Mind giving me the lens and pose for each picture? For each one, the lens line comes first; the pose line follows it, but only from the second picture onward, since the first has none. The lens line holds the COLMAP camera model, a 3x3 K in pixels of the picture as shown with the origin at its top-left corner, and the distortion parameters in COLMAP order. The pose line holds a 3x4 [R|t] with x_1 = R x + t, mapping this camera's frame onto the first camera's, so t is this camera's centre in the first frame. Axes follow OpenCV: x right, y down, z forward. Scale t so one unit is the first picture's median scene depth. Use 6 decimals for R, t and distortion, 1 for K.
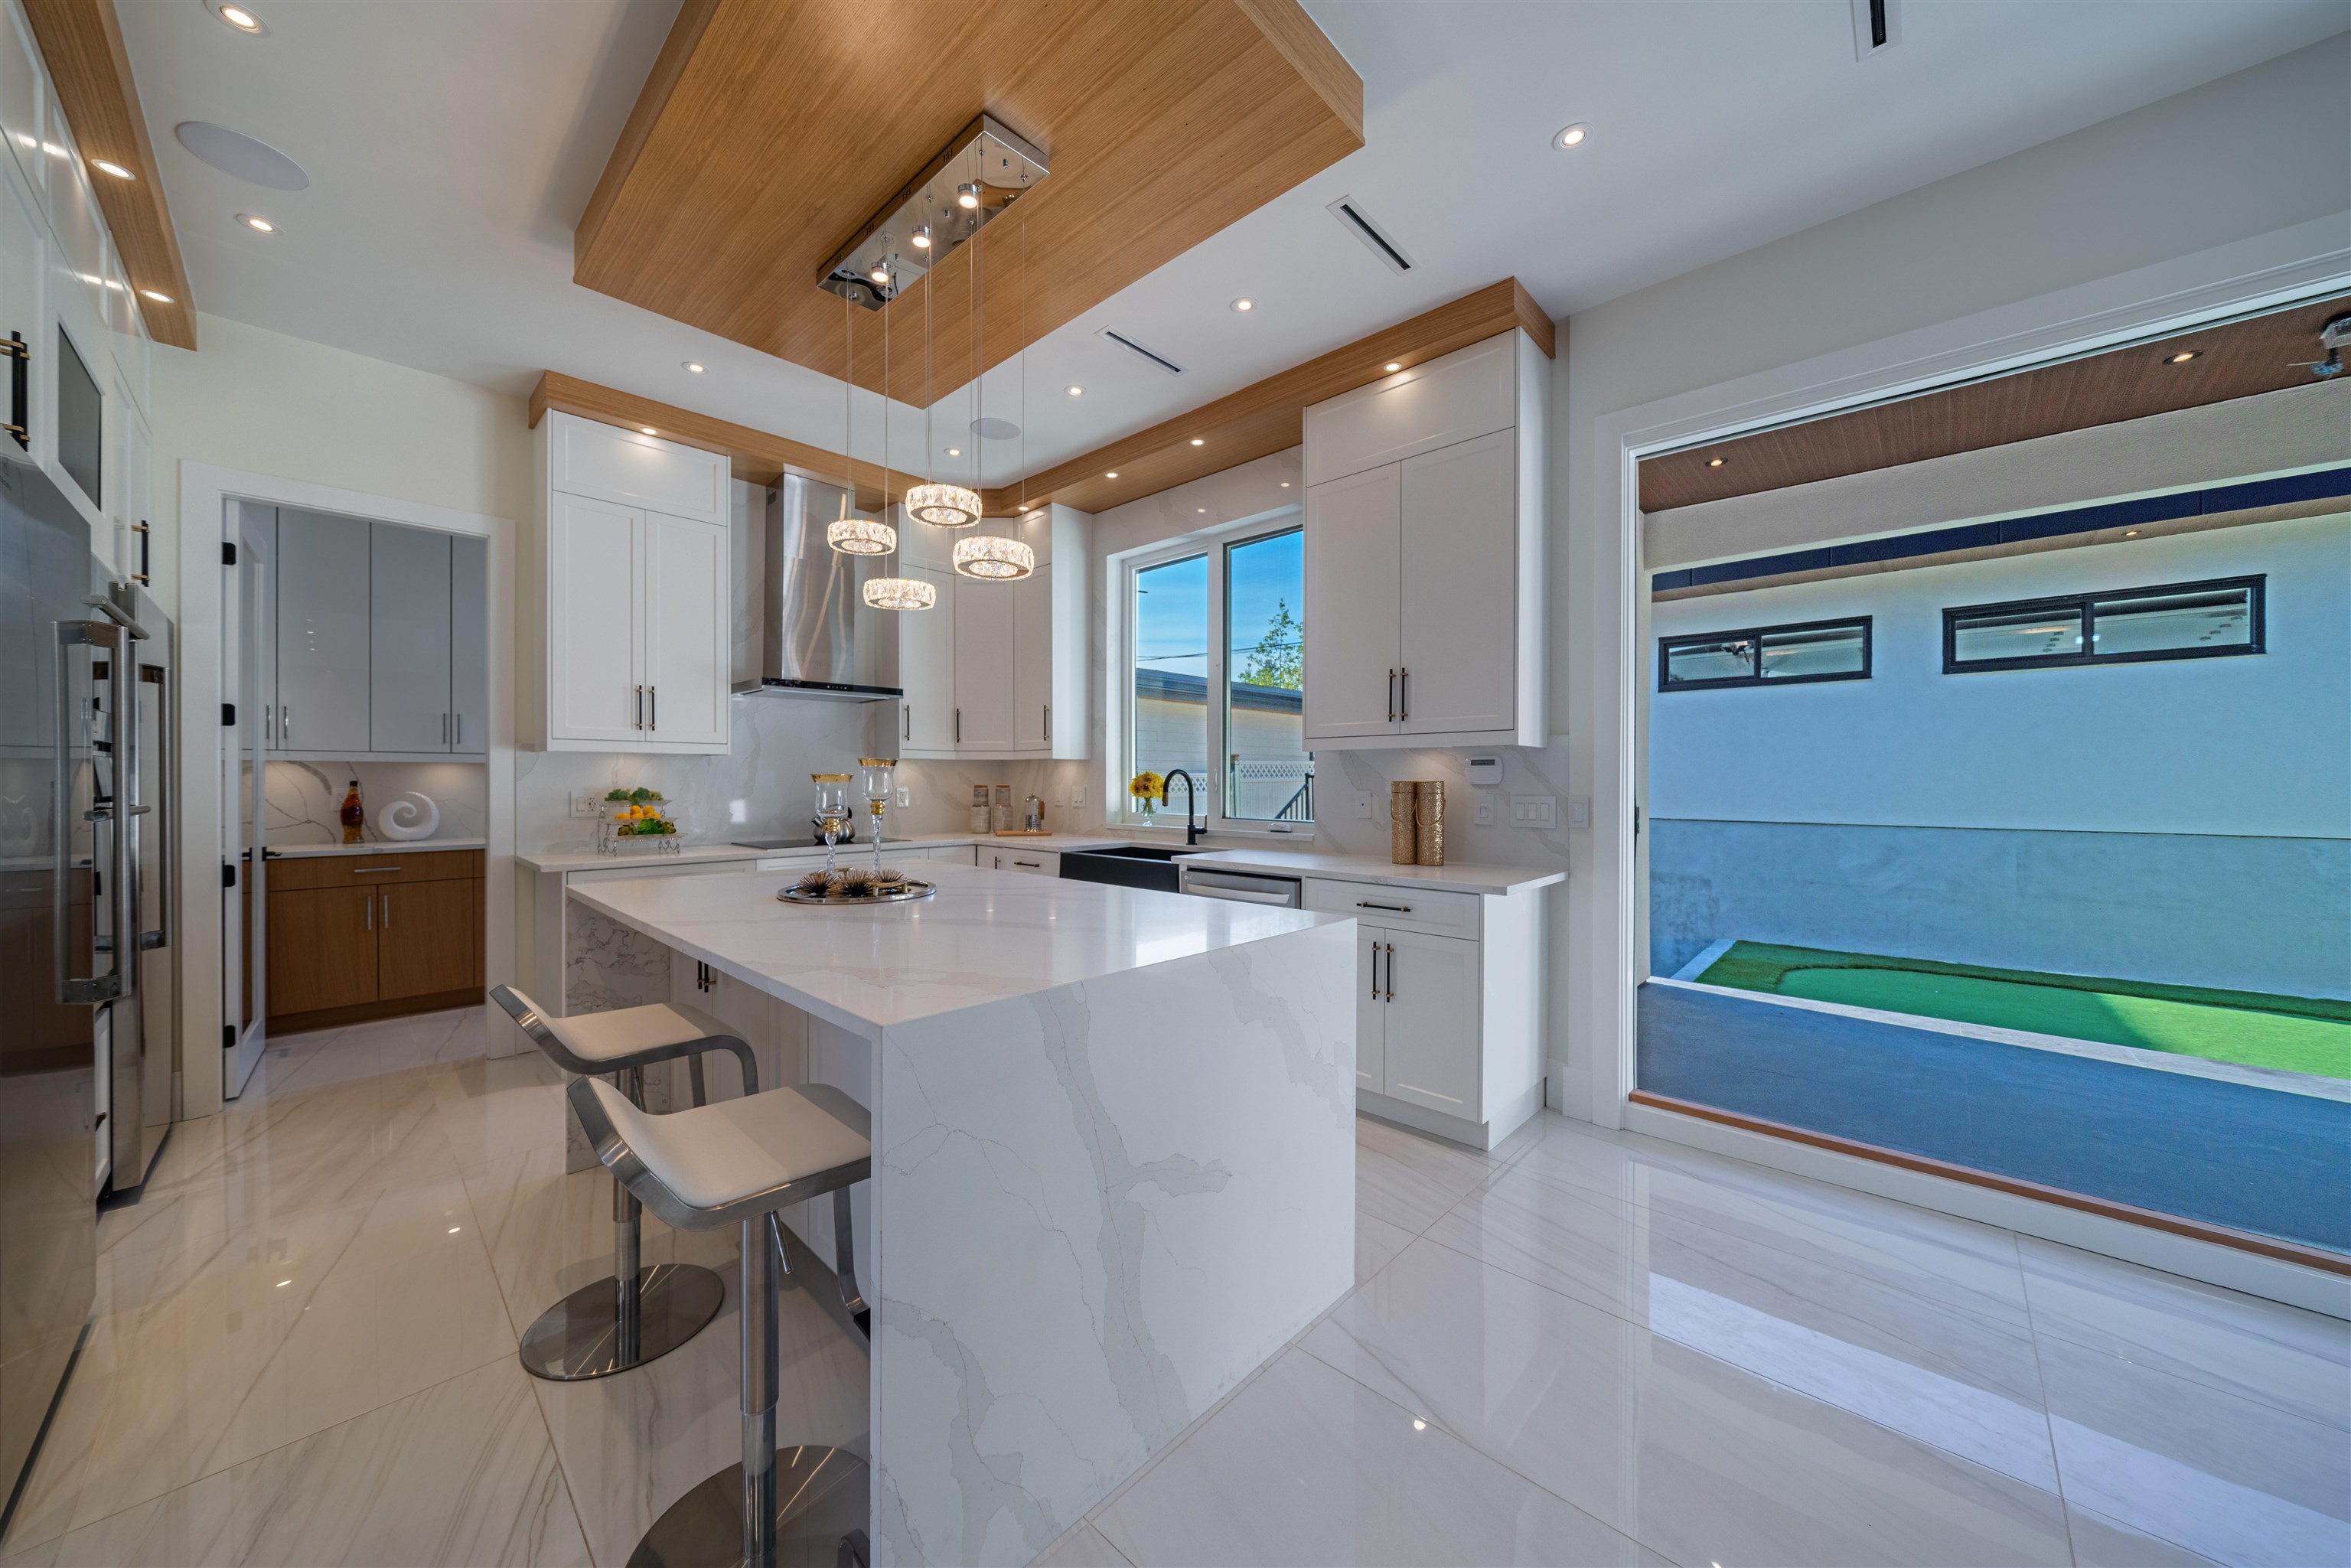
lens RADIAL K [[811.3, 0, 1168.7], [0, 811.3, 782.0], [0, 0, 1]] dist [-0.001218, -0.000009]
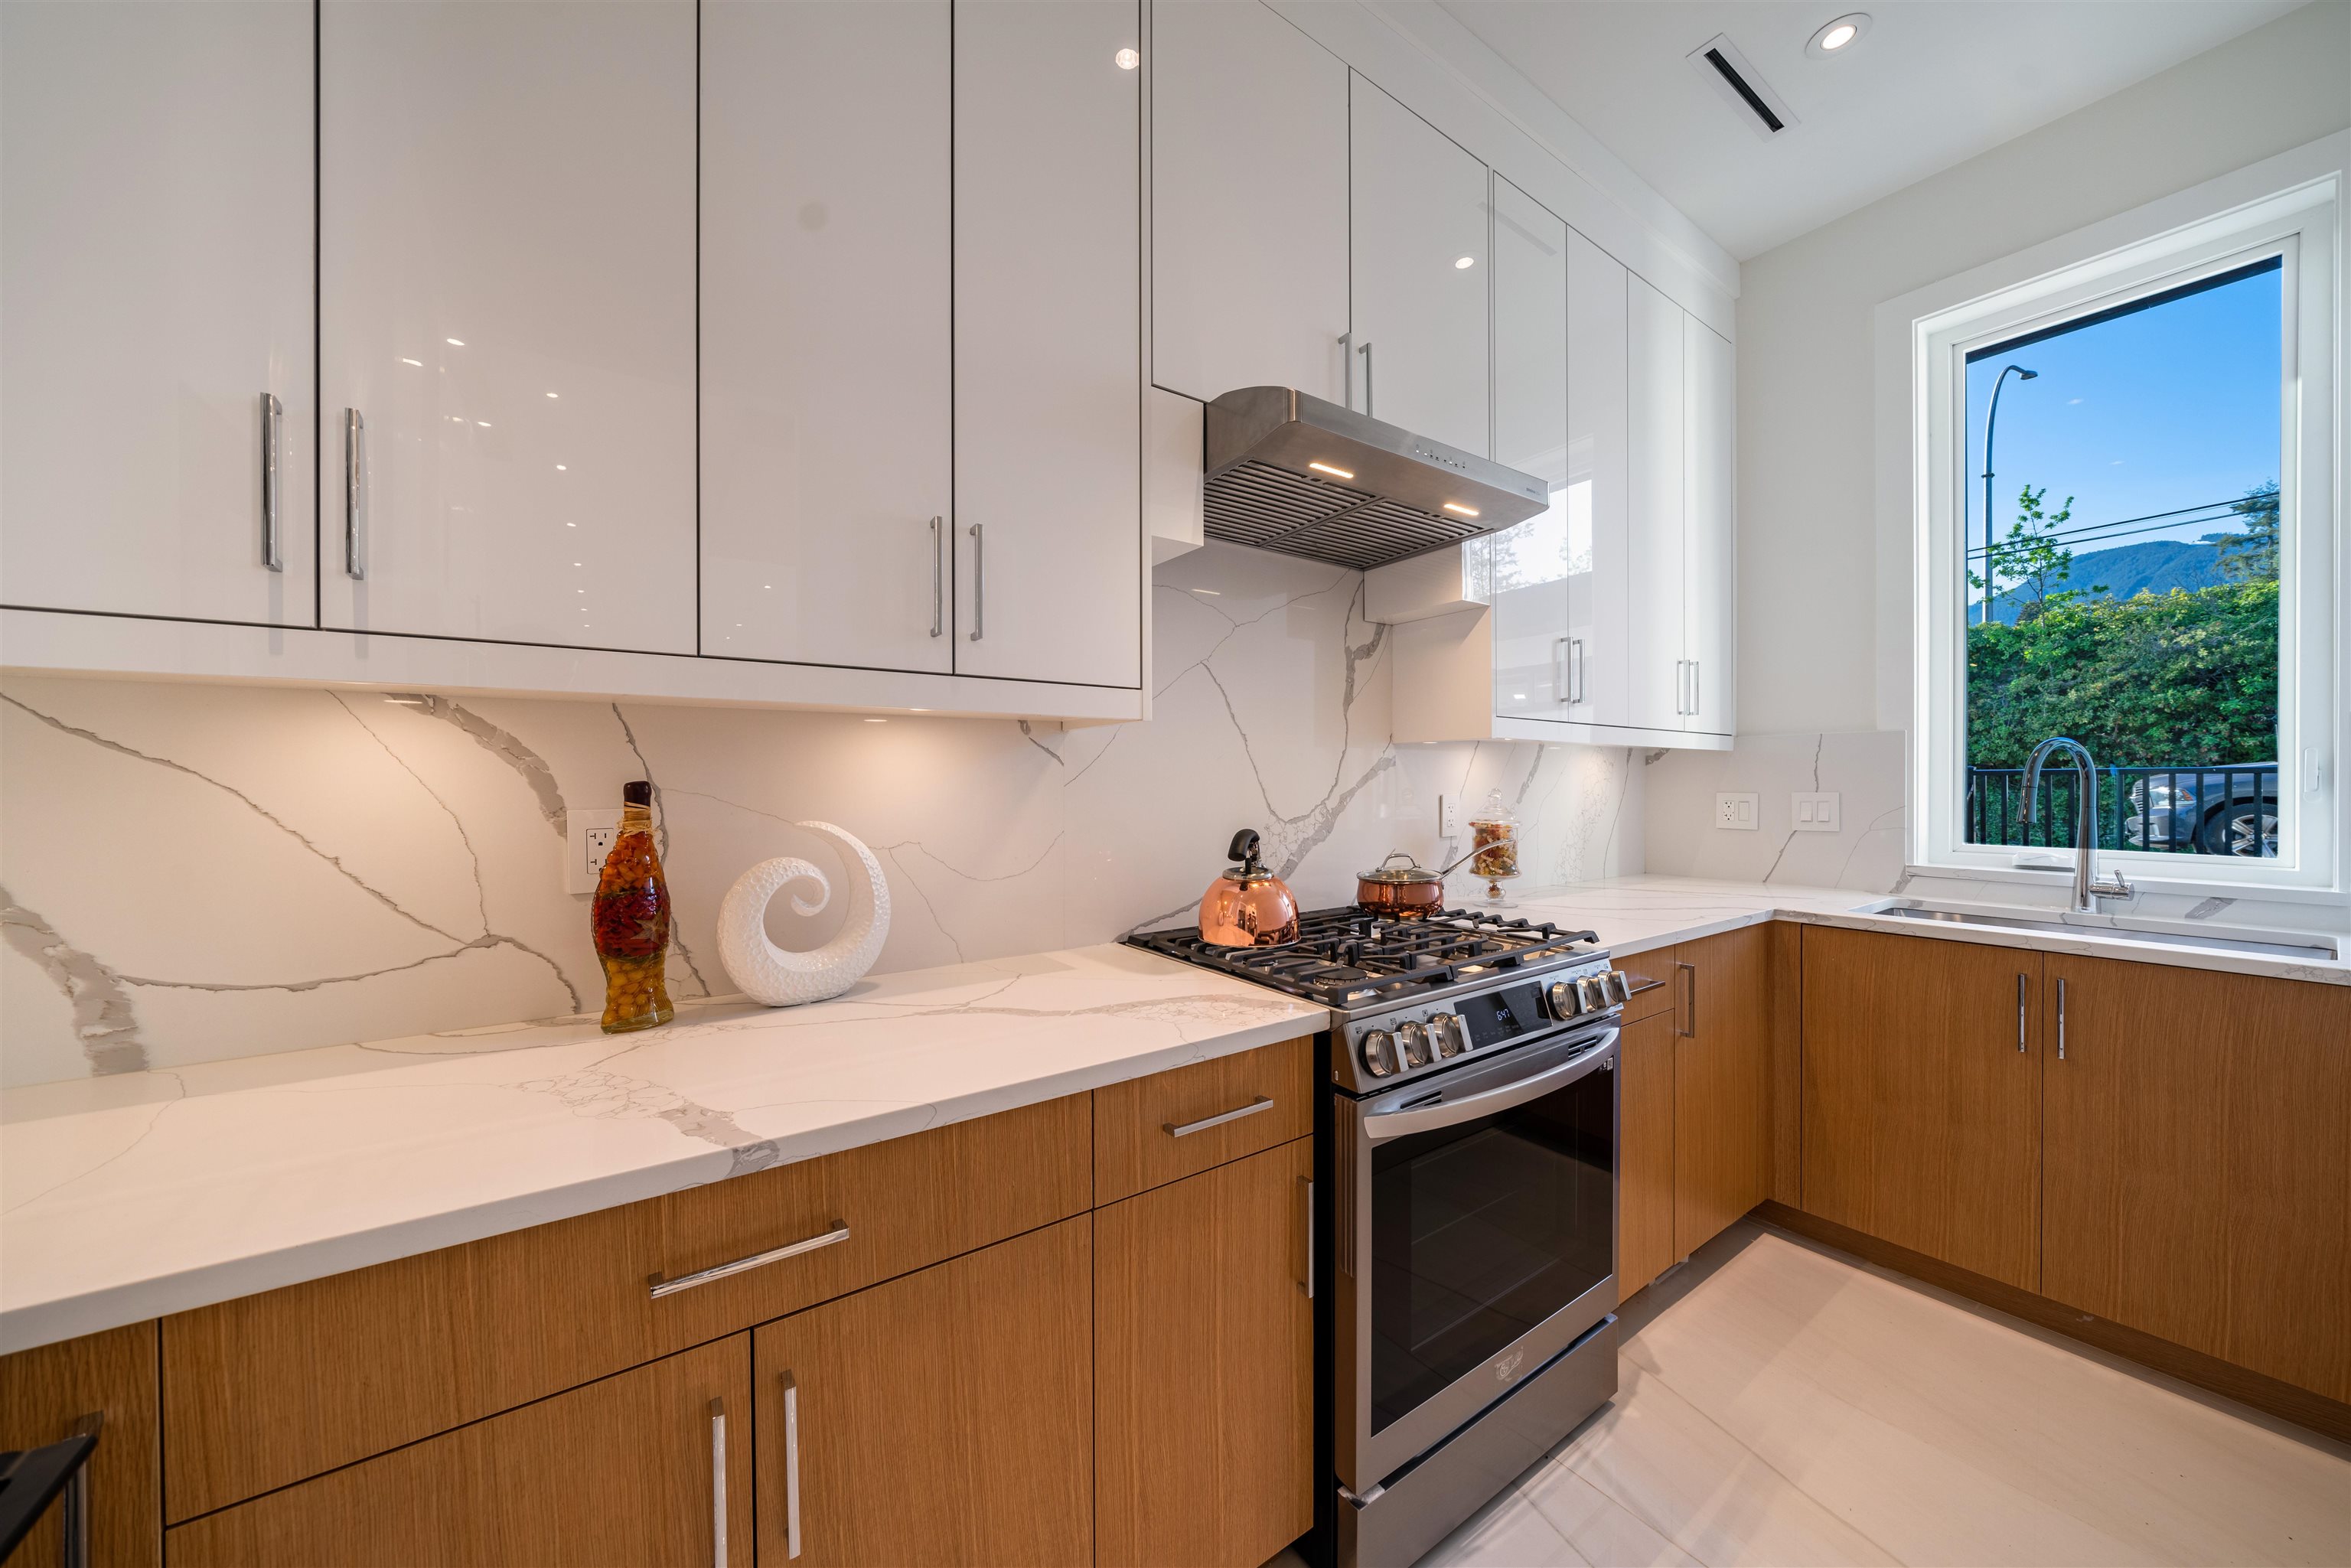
lens RADIAL K [[810.7, 0, 1167.3], [0, 810.7, 788.0], [0, 0, 1]] dist [0.000054, -0.000011]
pose [[0.978512, -0.000987, -0.206187, -0.868822], [0.001205, 0.999999, 0.000930, 0.000410], [0.206186, -0.001159, 0.978512, 0.862869]]
